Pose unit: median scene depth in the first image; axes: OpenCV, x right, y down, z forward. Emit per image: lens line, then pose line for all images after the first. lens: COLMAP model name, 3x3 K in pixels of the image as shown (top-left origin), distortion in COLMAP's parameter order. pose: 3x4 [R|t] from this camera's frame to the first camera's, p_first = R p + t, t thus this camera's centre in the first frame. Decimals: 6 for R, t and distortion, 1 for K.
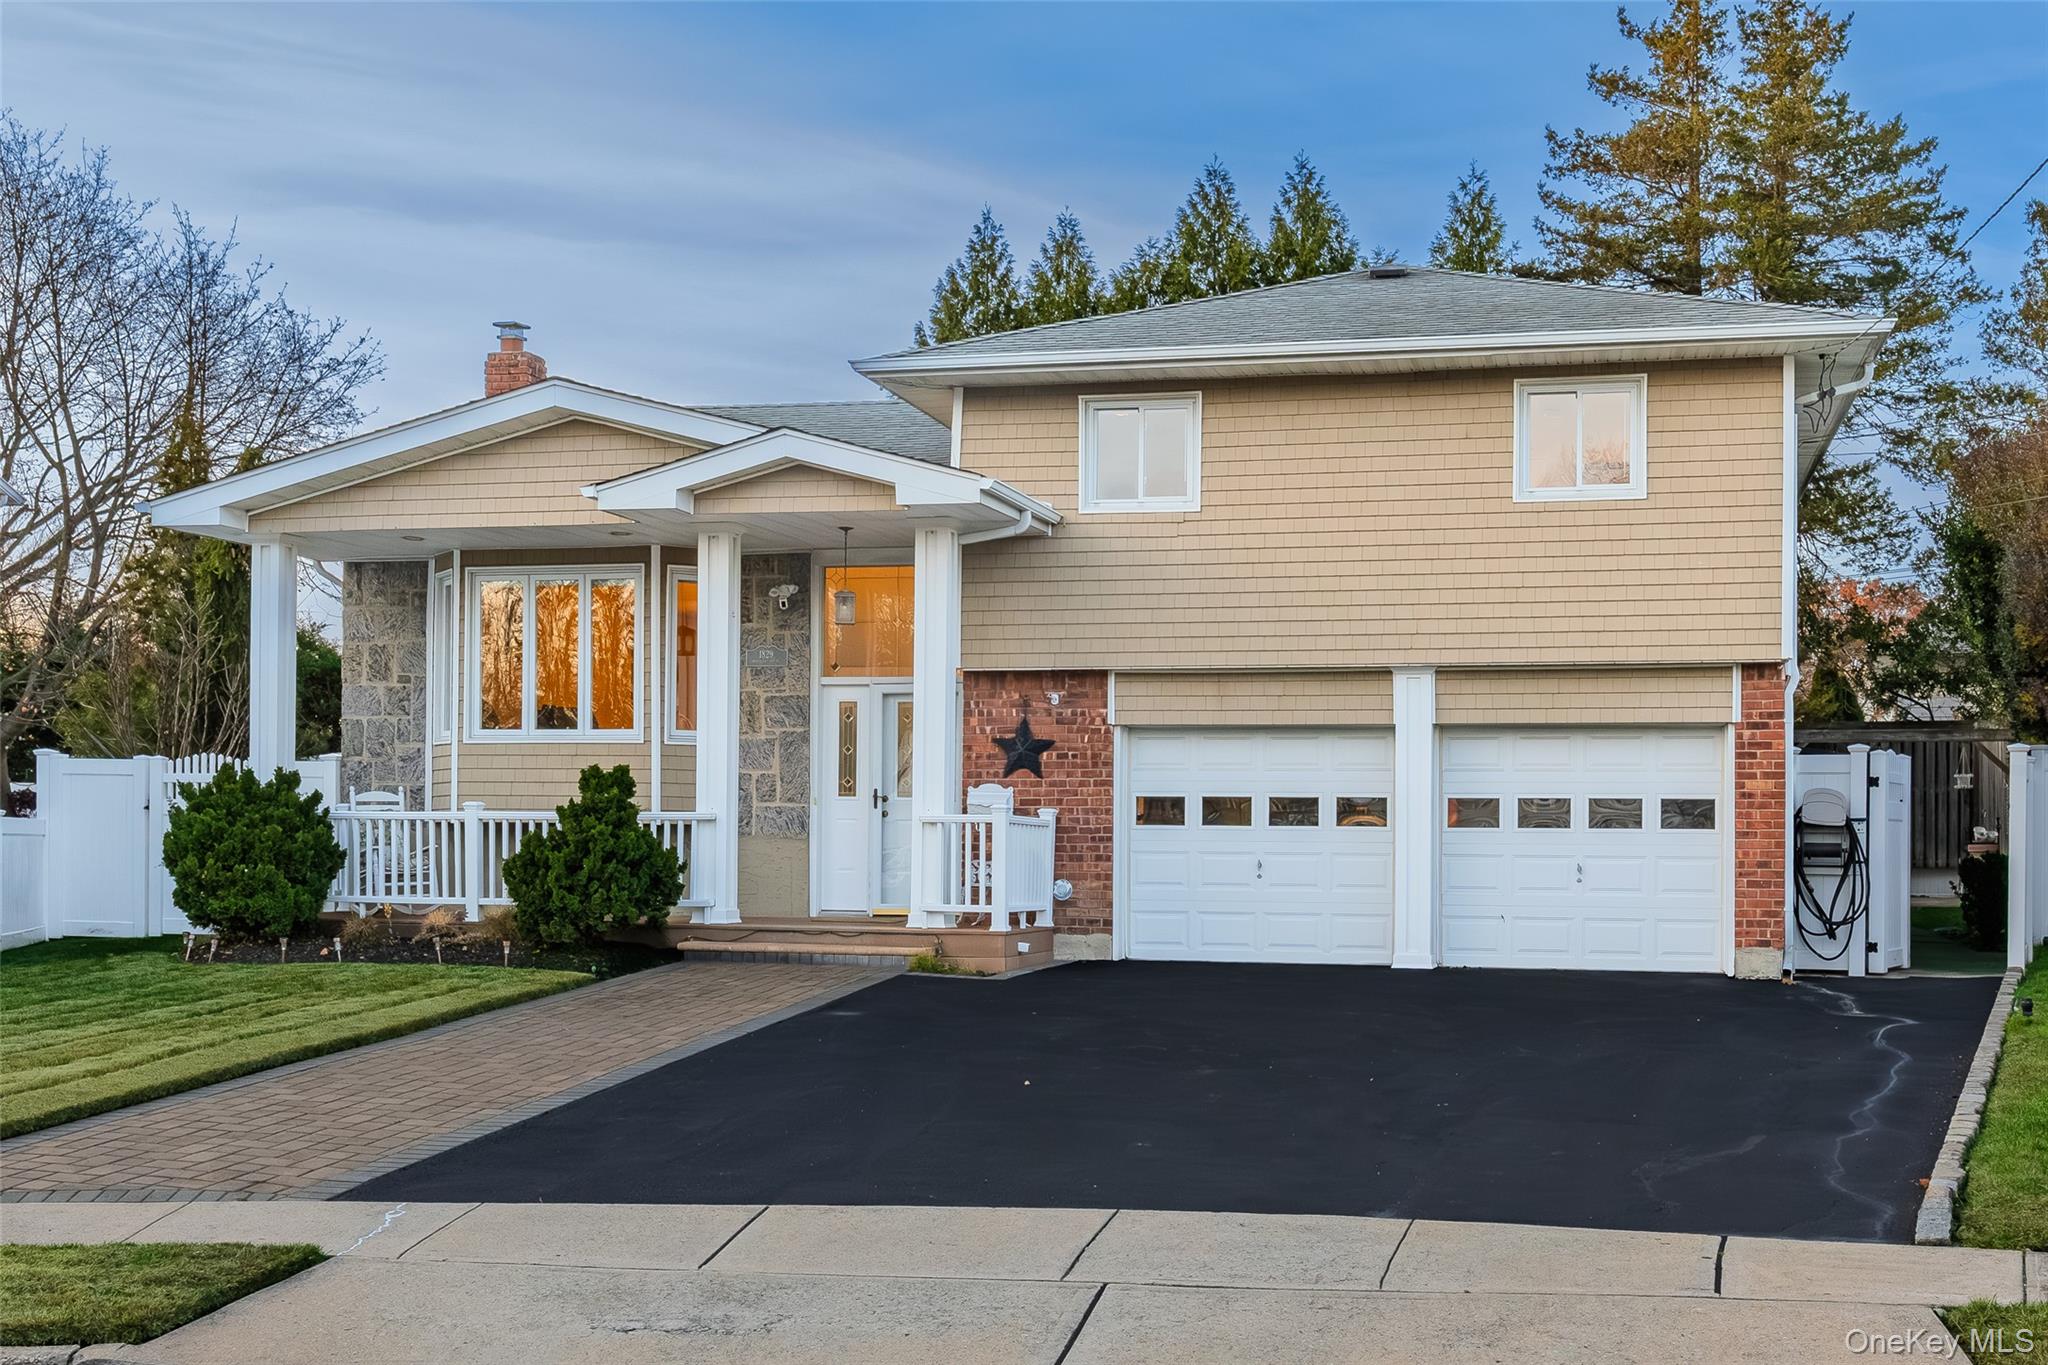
lens RADIAL K [[2239.4, 0, 1034.5], [0, 2239.4, 742.3], [0, 0, 1]] dist [0.015401, 0.000000]
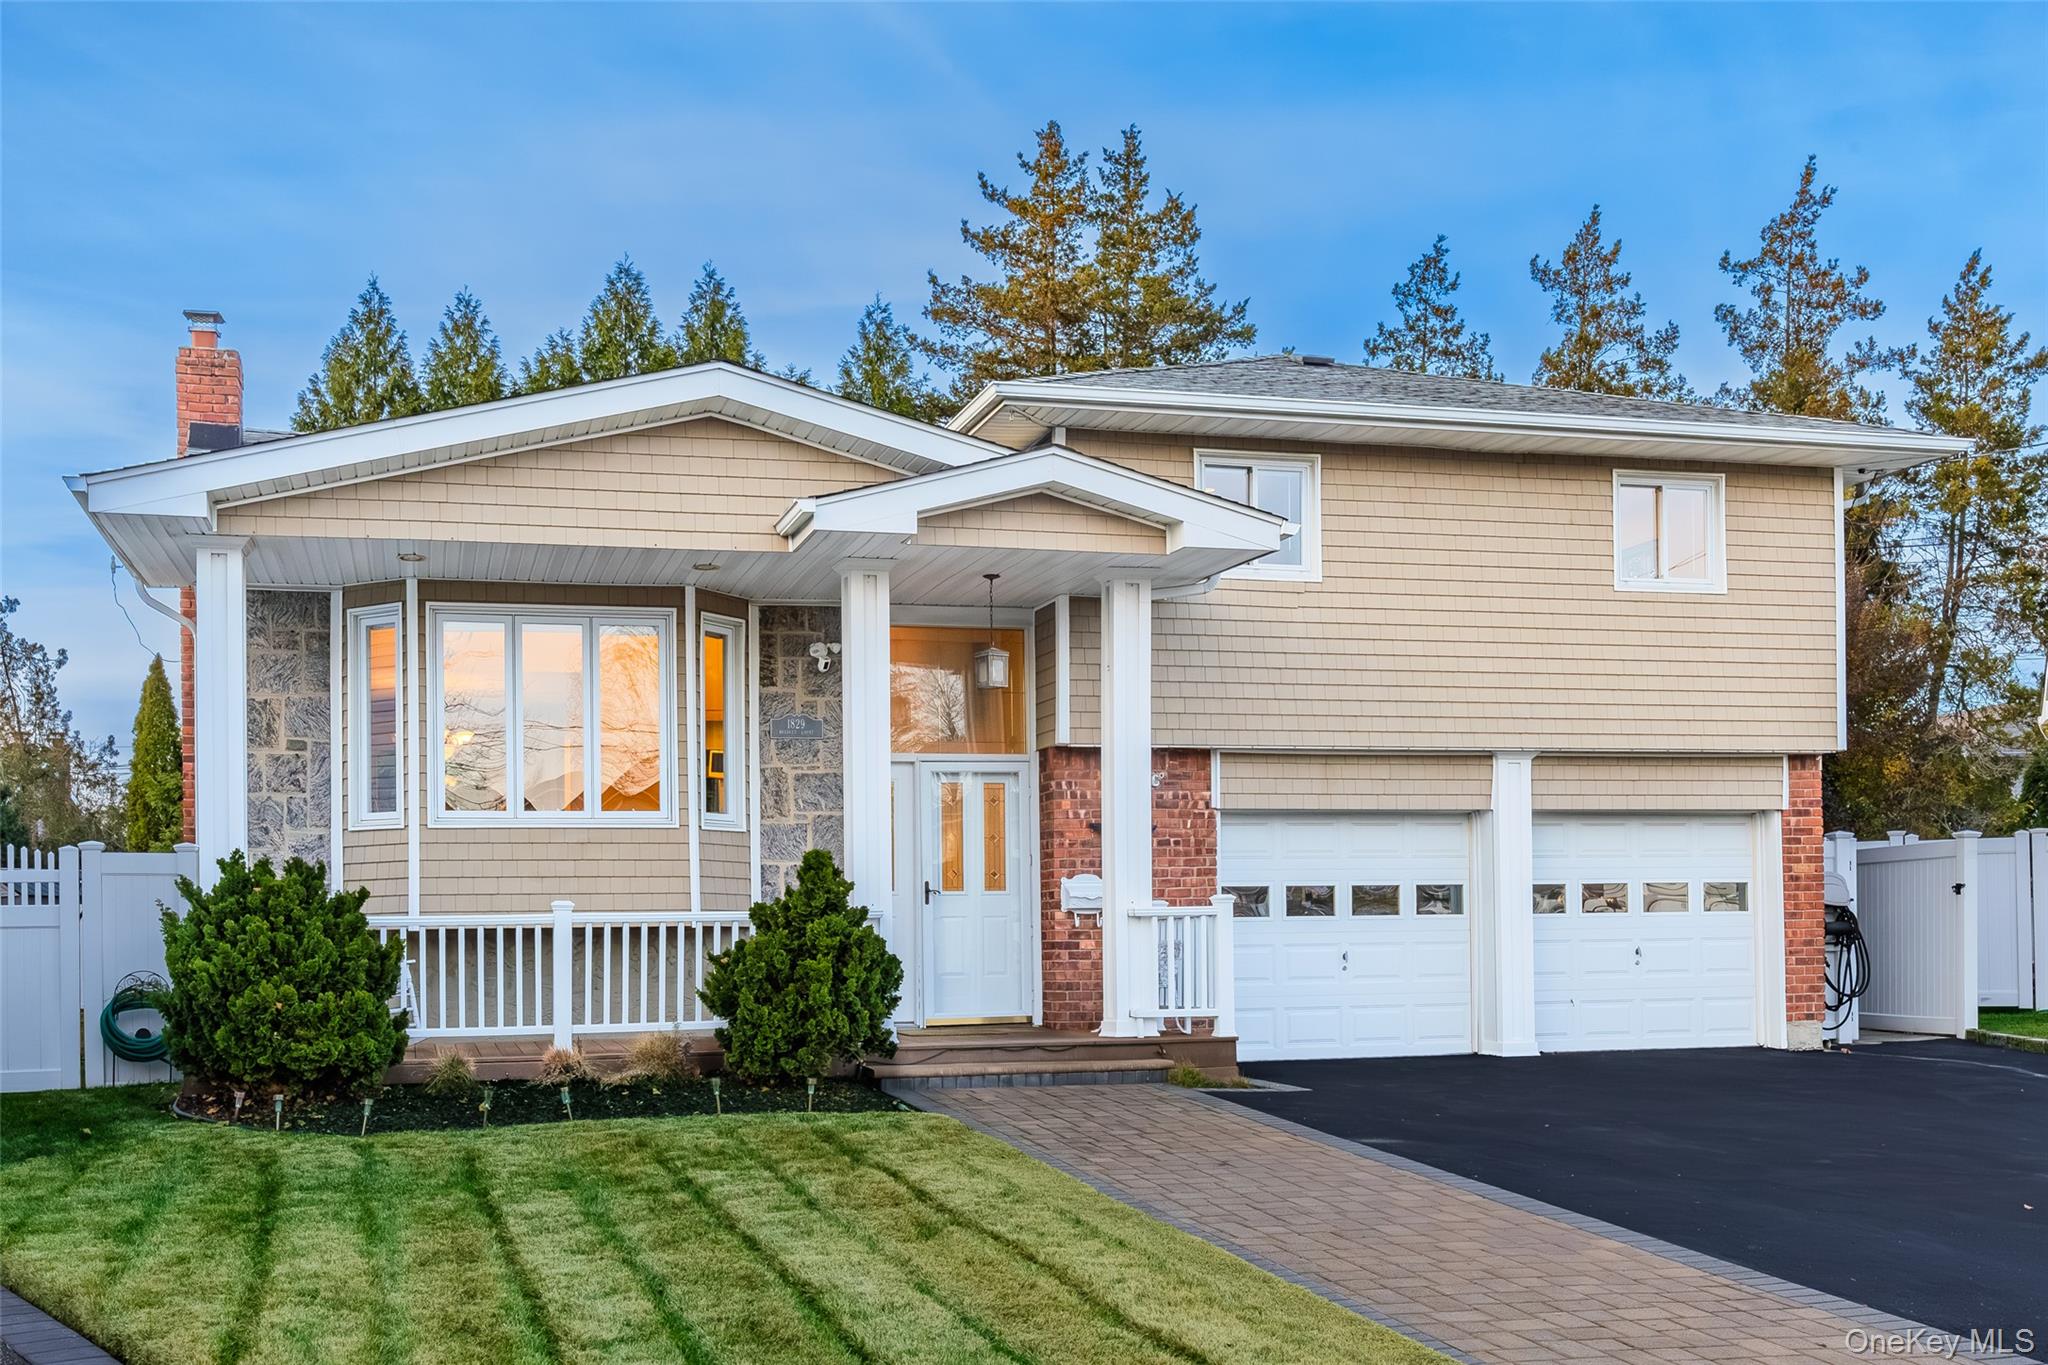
lens RADIAL K [[1999.8, 0, 1007.8], [0, 1999.8, 846.7], [0, 0, 1]] dist [0.009506, 0.000000]
pose [[0.884054, -0.000622, 0.467384, -0.436975], [0.002418, 0.999992, -0.003244, 0.010490], [-0.467378, 0.003999, 0.884049, 0.319630]]
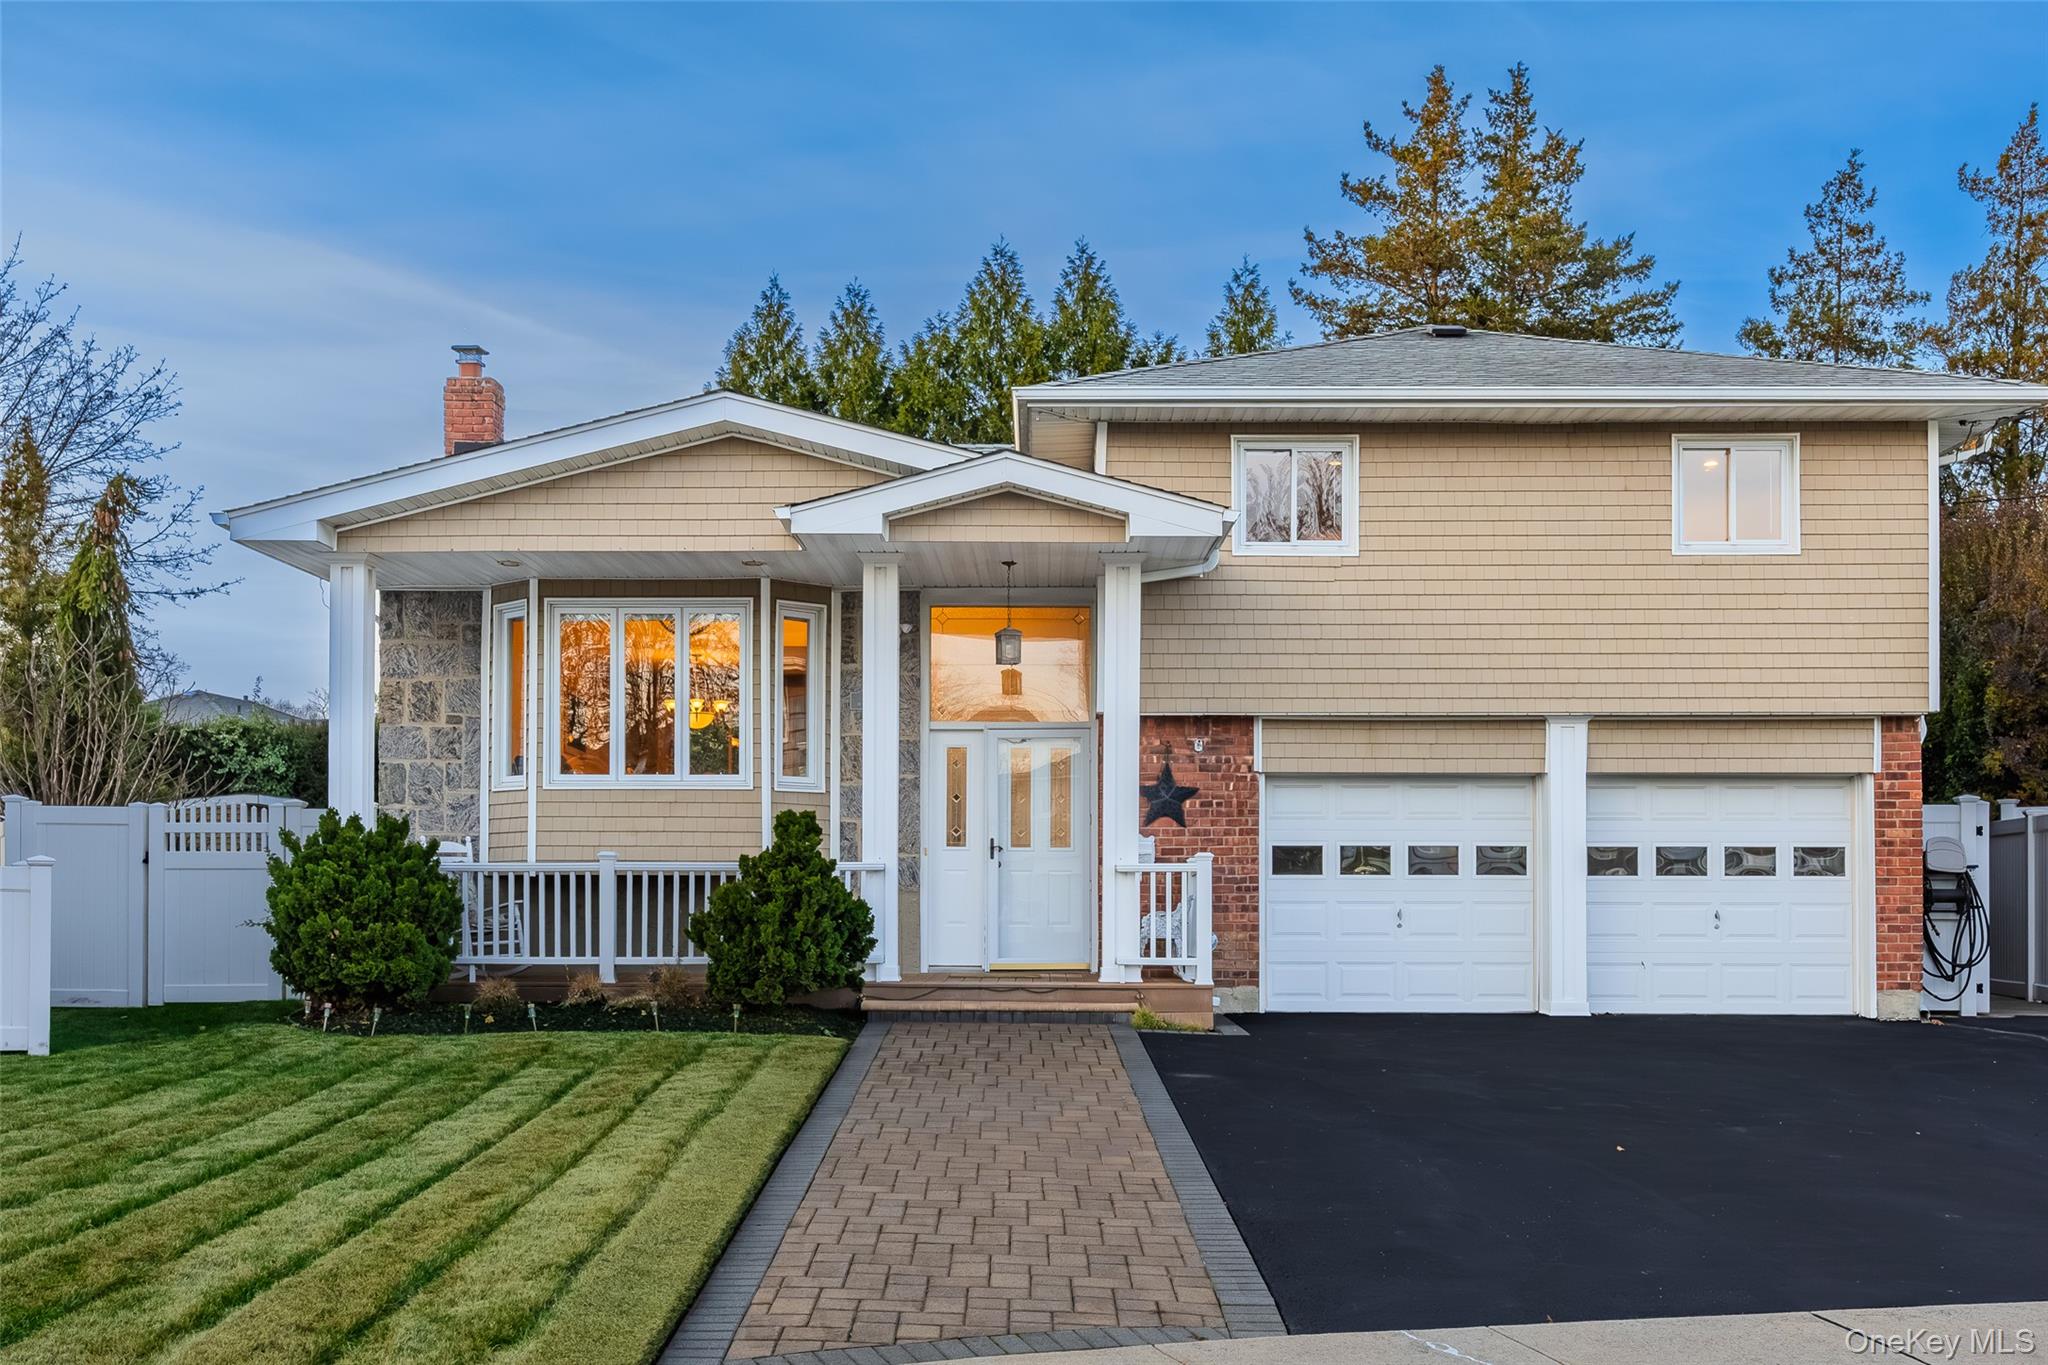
lens RADIAL K [[2074.9, 0, 1022.5], [0, 2074.9, 788.8], [0, 0, 1]] dist [0.013889, 0.000000]
pose [[0.977538, 0.004588, 0.210710, -0.263767], [-0.002740, 0.999955, -0.009061, 0.008048], [-0.210743, 0.008280, 0.977507, 0.138249]]
